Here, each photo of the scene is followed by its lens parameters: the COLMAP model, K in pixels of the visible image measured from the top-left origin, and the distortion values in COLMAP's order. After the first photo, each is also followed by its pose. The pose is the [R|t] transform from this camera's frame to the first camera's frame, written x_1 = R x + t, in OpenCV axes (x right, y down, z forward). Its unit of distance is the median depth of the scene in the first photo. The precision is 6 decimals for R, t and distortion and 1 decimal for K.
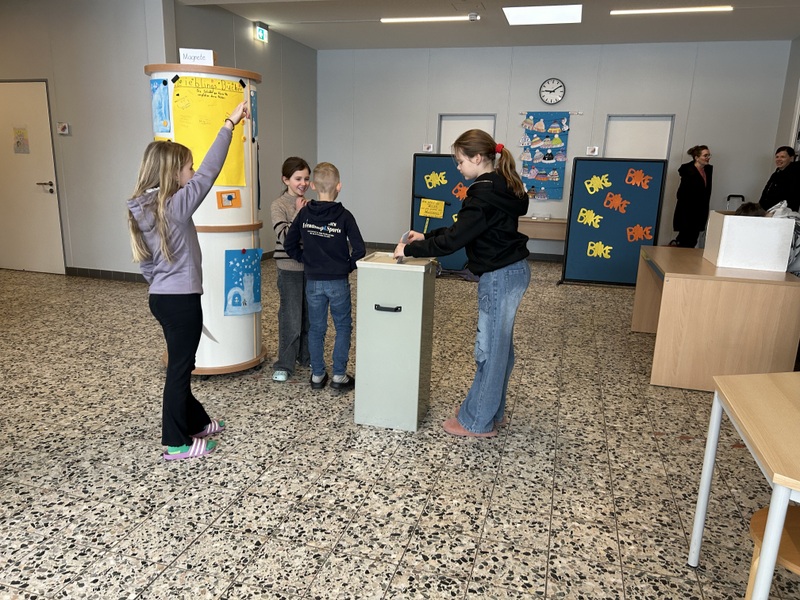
lens RADIAL K [[591.8, 0, 400.0], [0, 591.8, 300.0], [0, 0, 1]] dist [0.058789, -0.067923]
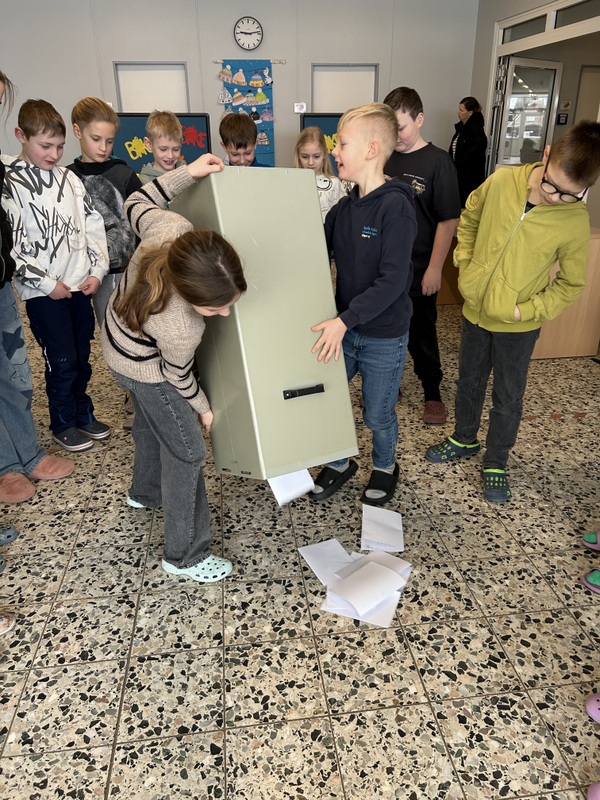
lens RADIAL K [[591.8, 0, 300.0], [0, 591.8, 400.0], [0, 0, 1]] dist [0.058789, -0.067923]
pose [[0.915874, -0.195360, 0.350727, -0.269695], [0.125914, 0.969317, 0.211116, -0.052404], [-0.381209, -0.149194, 0.912371, 0.408311]]
